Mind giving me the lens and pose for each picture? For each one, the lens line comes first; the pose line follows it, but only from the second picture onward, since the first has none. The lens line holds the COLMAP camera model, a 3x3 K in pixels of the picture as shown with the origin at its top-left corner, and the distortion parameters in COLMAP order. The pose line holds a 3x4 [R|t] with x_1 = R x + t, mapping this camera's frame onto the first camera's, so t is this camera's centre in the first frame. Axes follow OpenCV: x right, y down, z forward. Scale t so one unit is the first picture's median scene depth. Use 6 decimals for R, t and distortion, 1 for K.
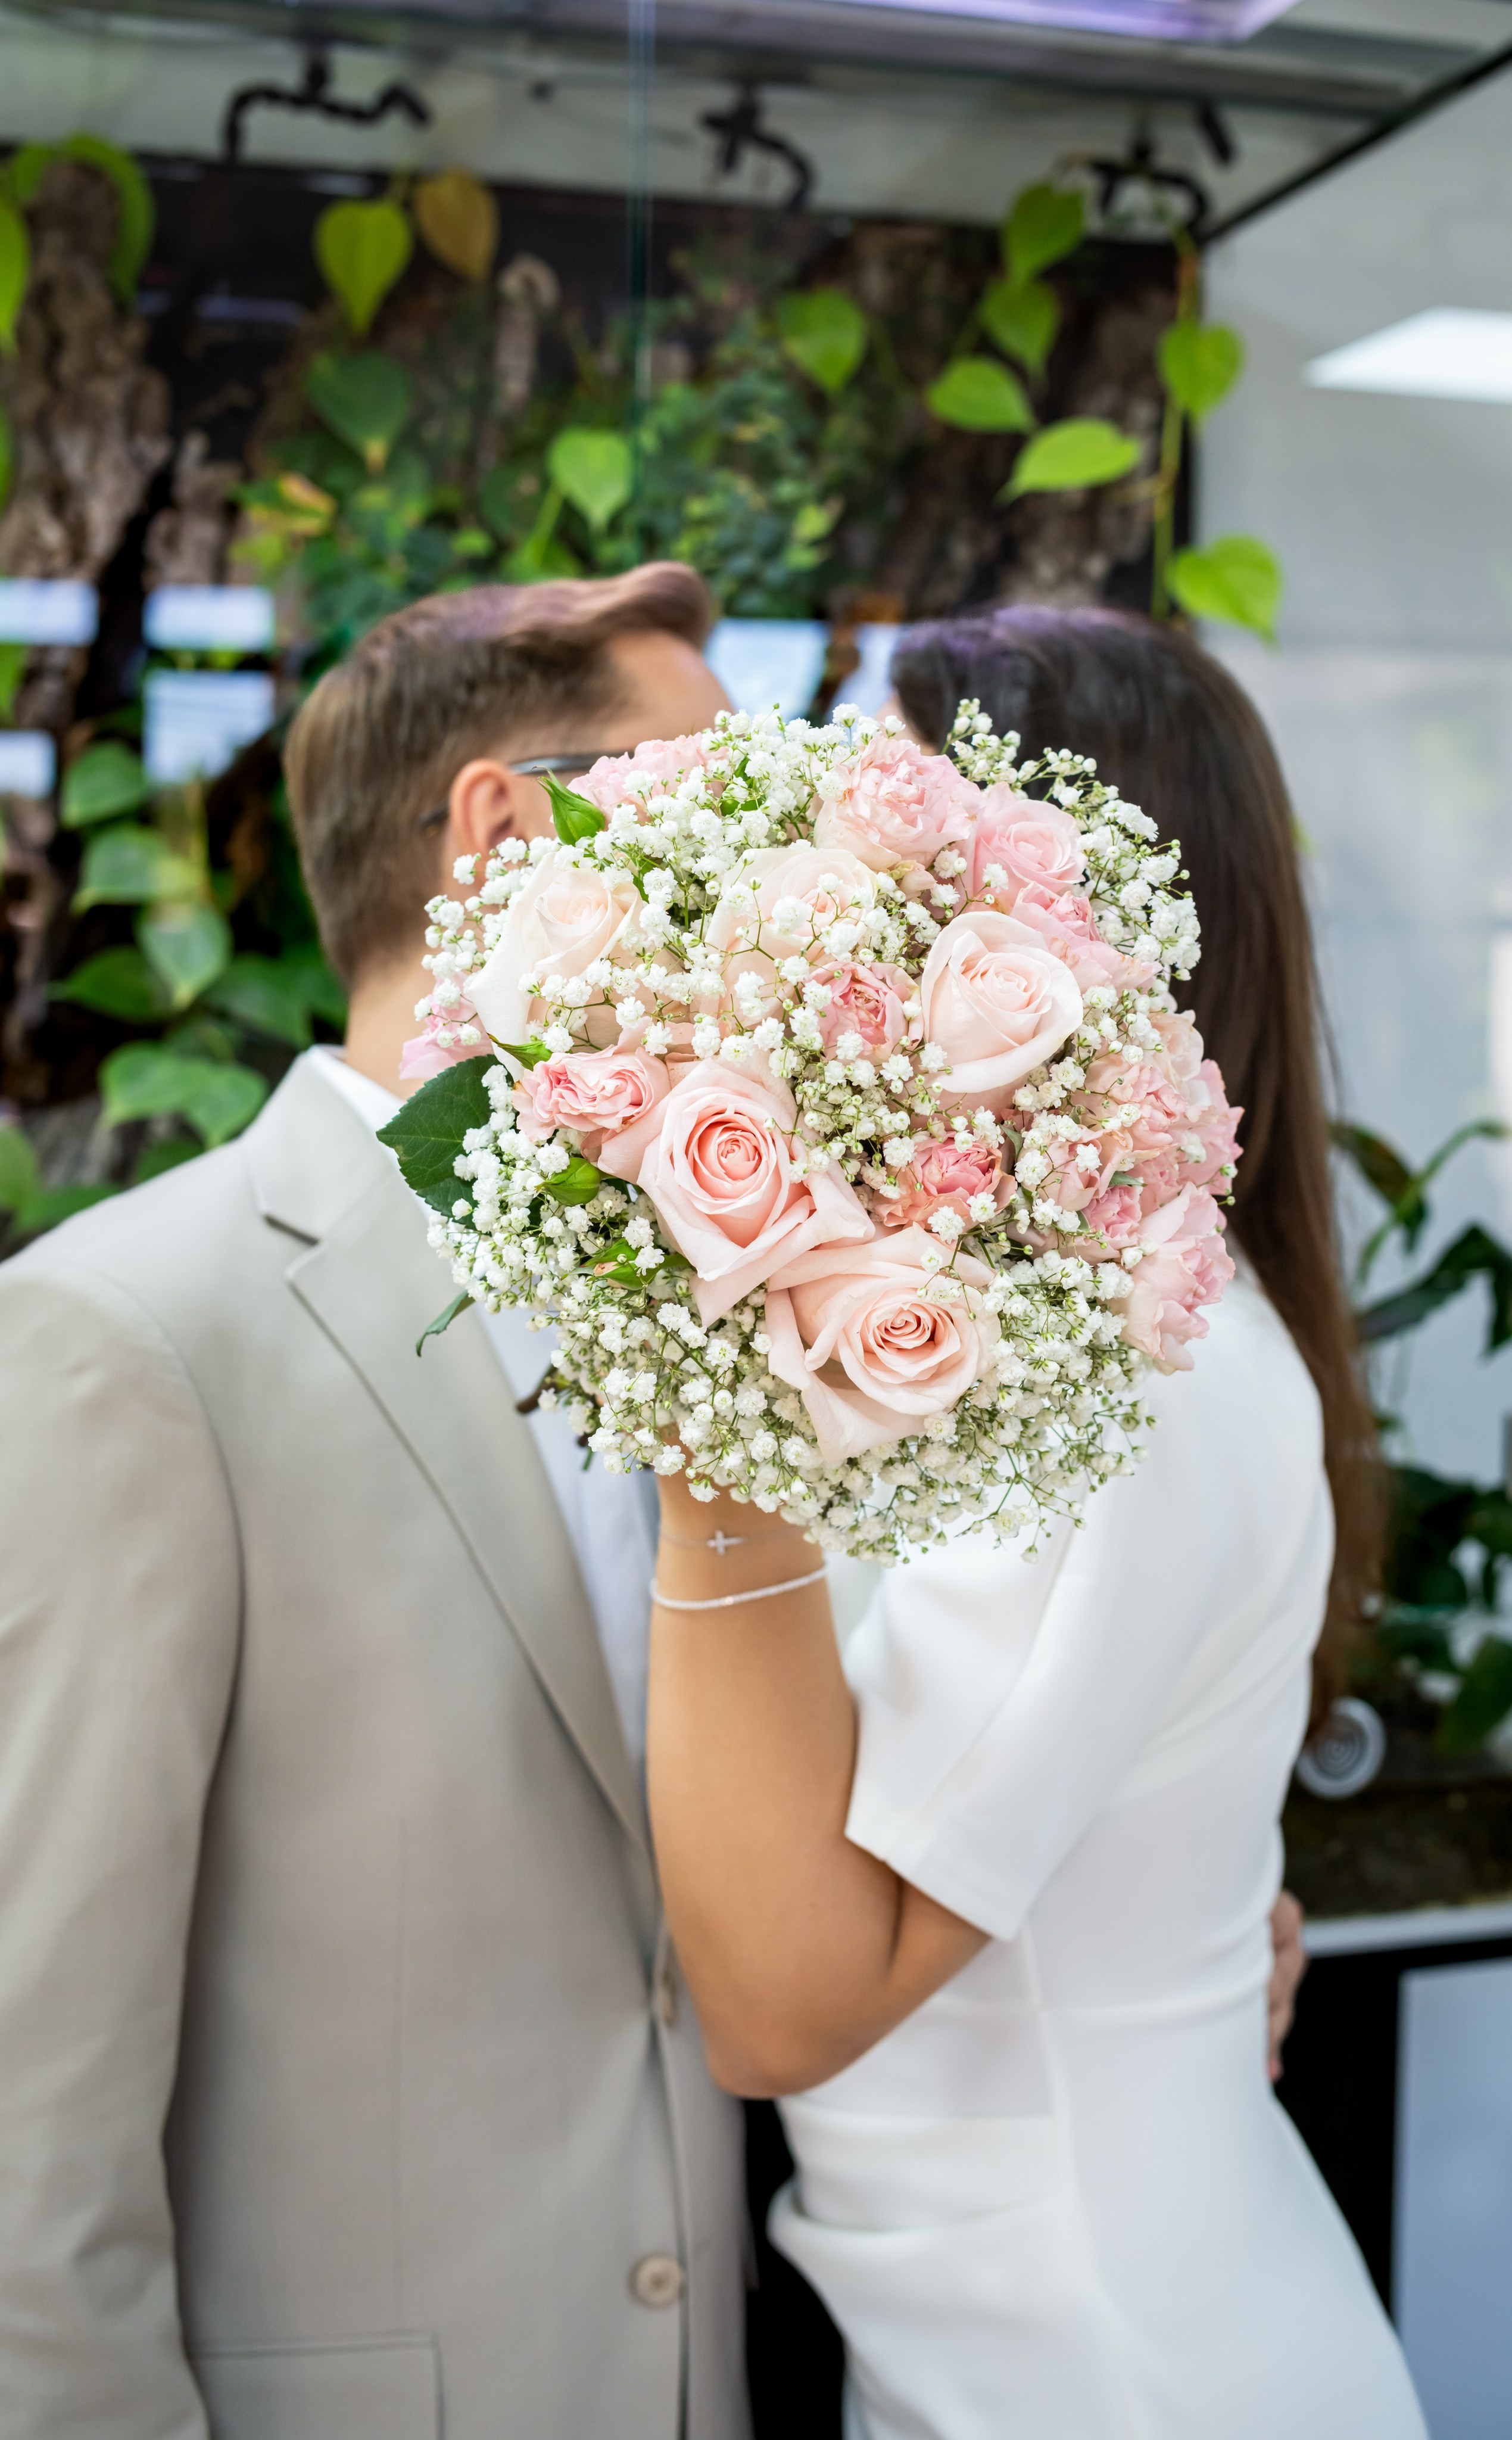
lens RADIAL K [[2938.4, 0, 915.0], [0, 2938.4, 1216.6], [0, 0, 1]] dist [-0.303190, 0.567728]
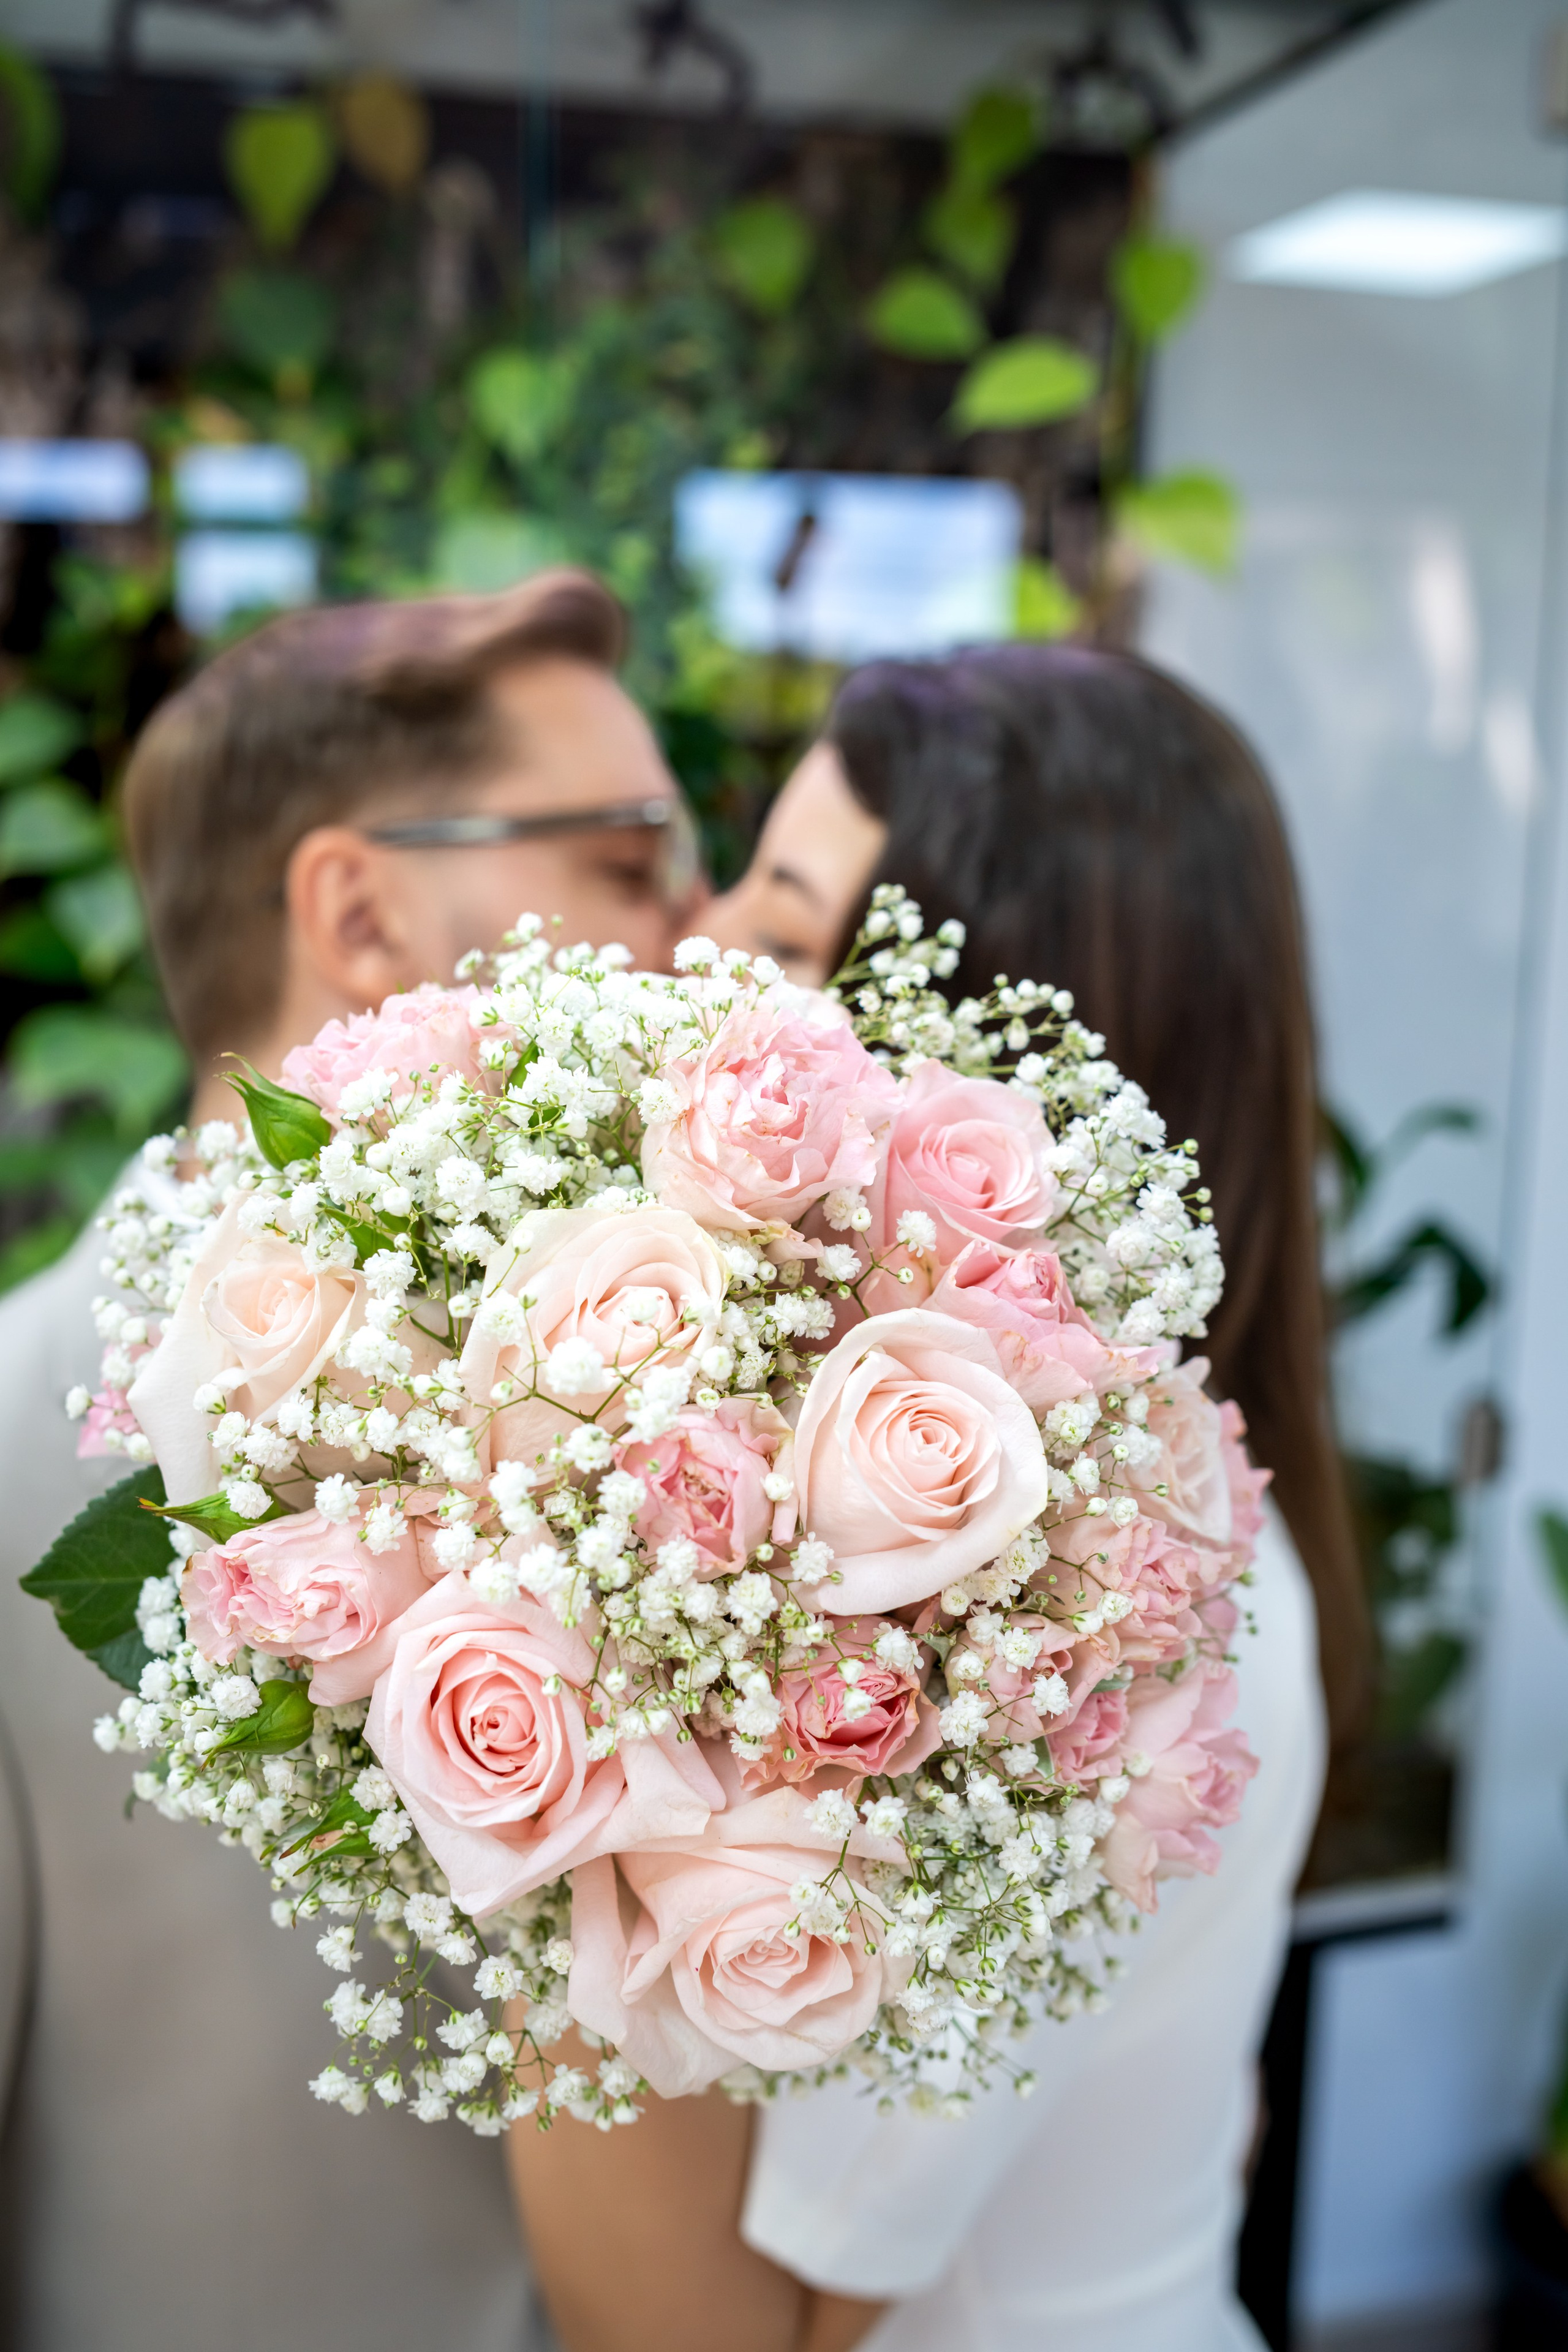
lens RADIAL K [[2288.5, 0, 781.7], [0, 2288.5, 1136.2], [0, 0, 1]] dist [-0.103153, -0.010157]
pose [[0.998844, 0.003408, -0.047942, 0.022341], [0.001299, 0.995205, 0.097806, -0.189814], [0.048046, -0.097756, 0.994050, 0.500033]]
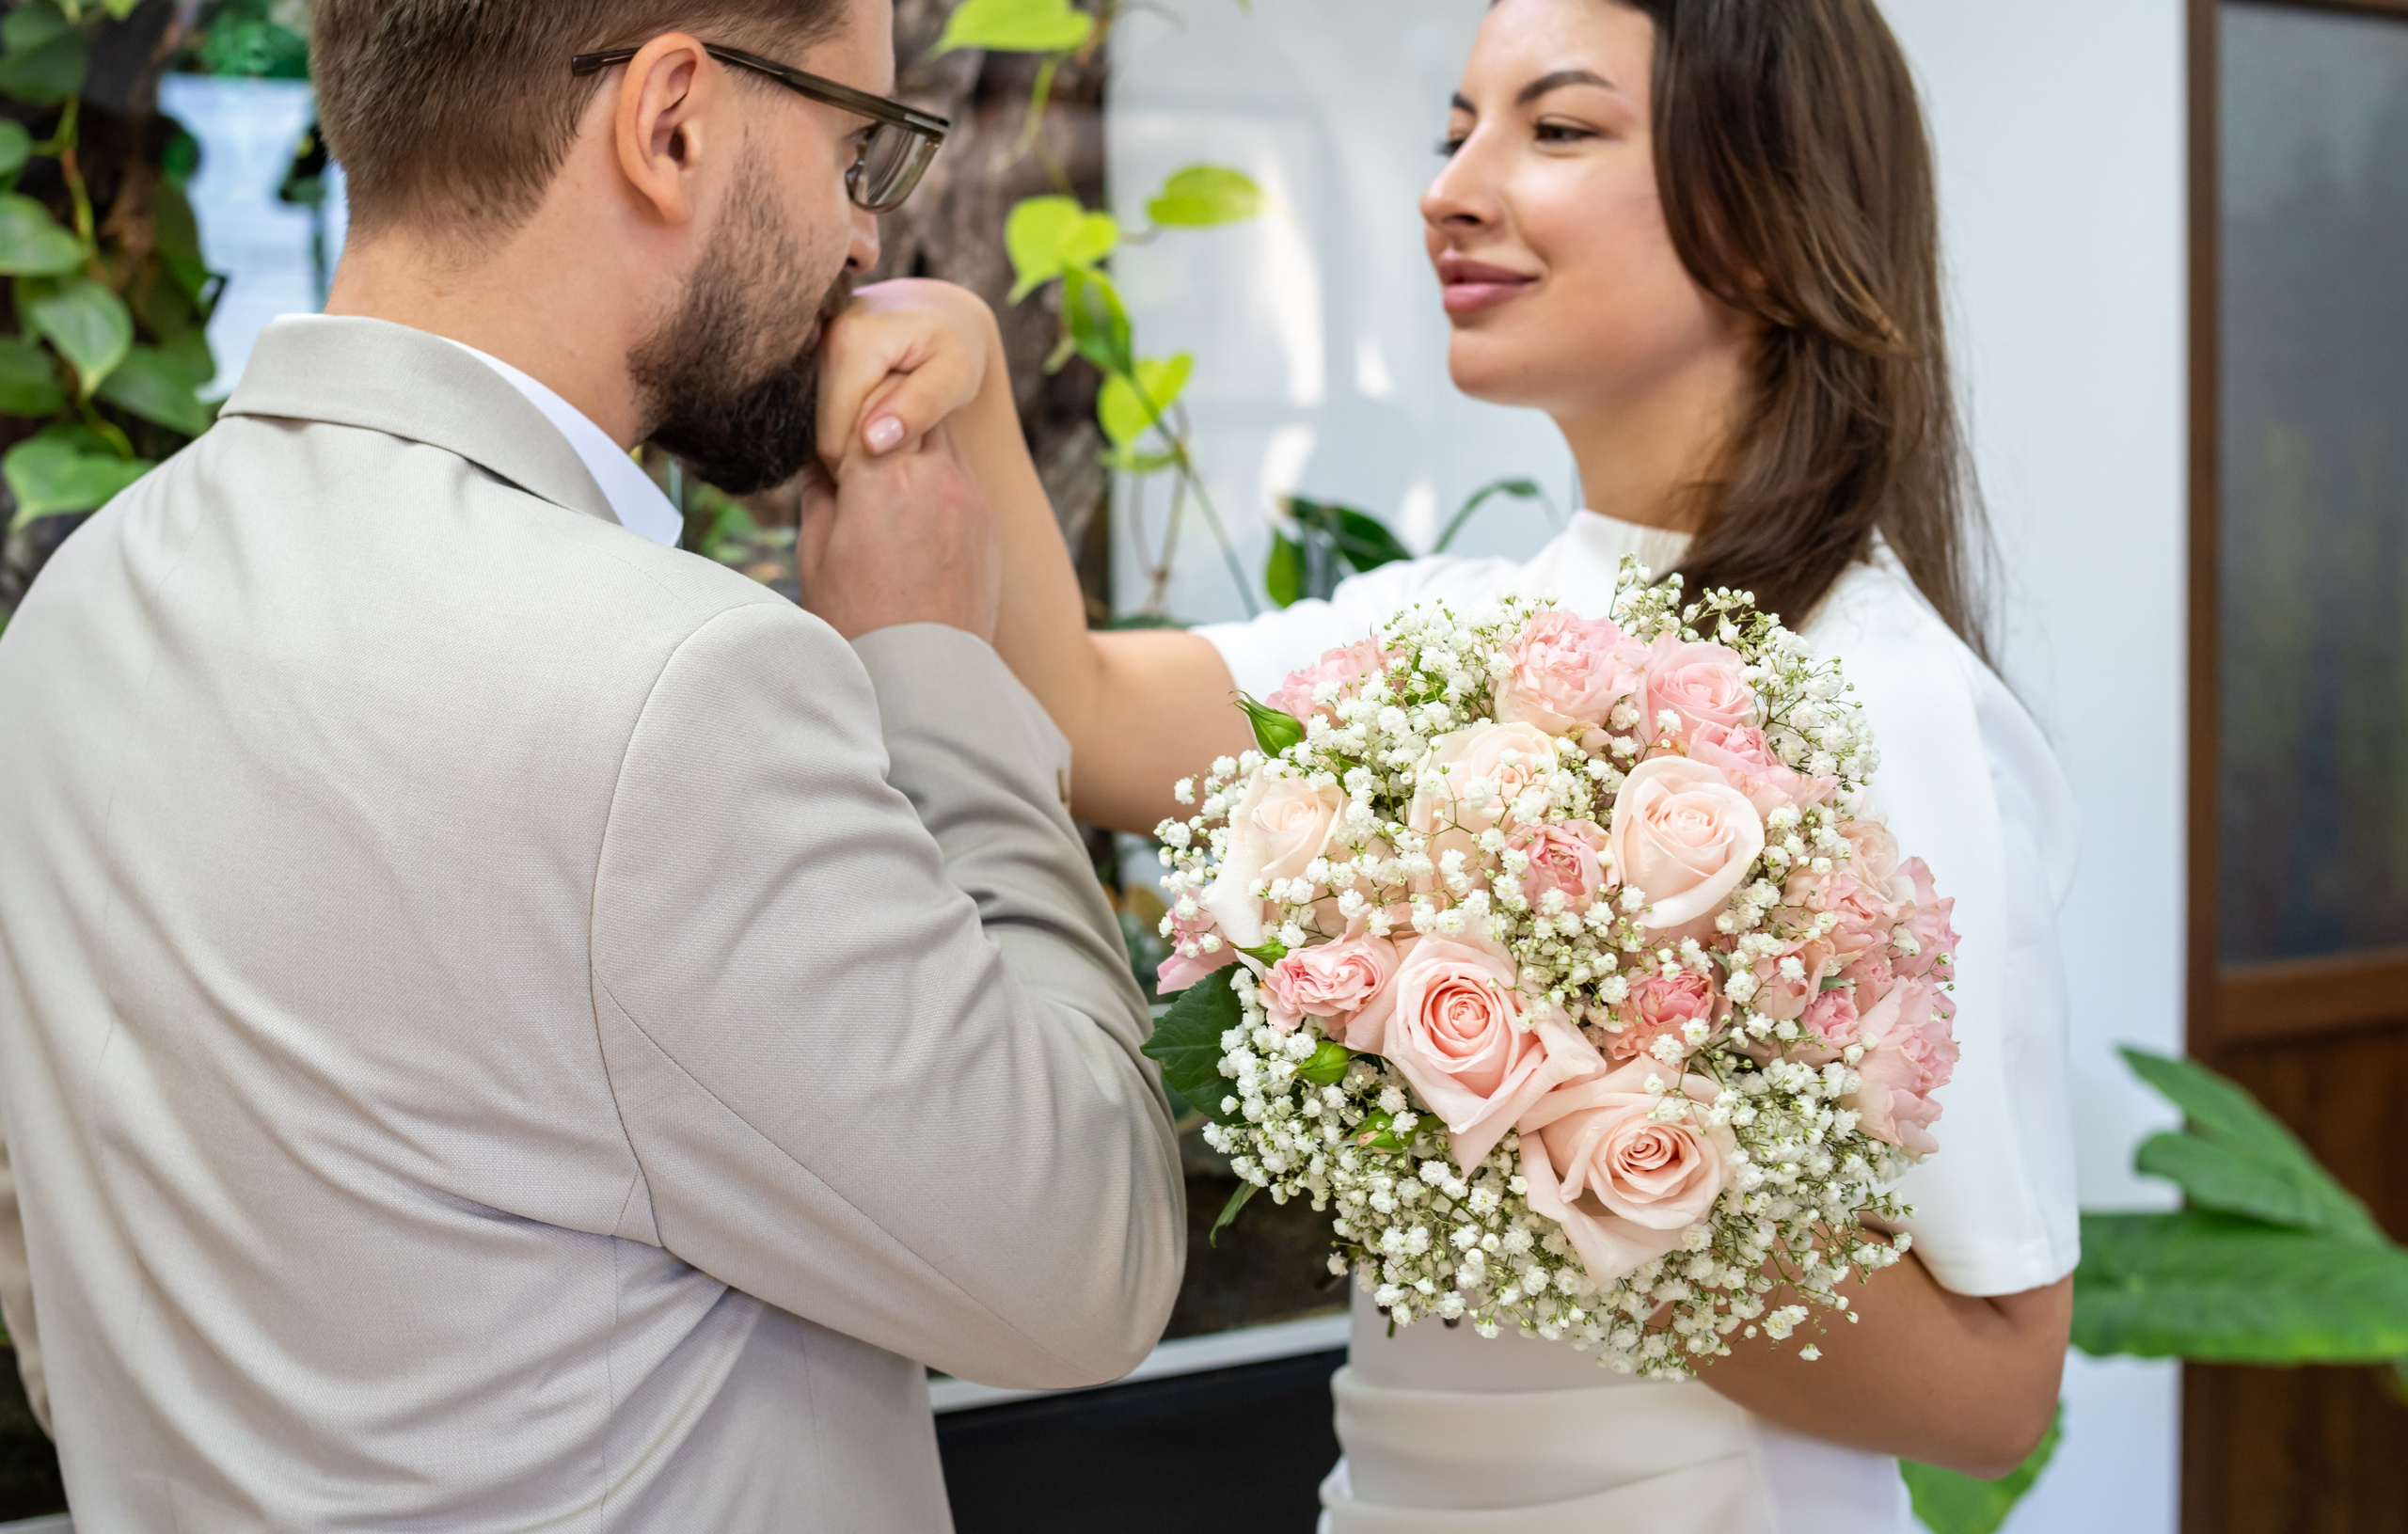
lens RADIAL K [[3391.3, 0, 1204.0], [0, 3391.3, 767.0], [0, 0, 1]] dist [-0.022633, -0.007845]
pose [[0.973700, -0.164065, -0.158085, 0.056404], [0.148448, 0.983216, -0.106067, 0.006957], [0.172833, 0.079810, 0.981712, -0.254415]]
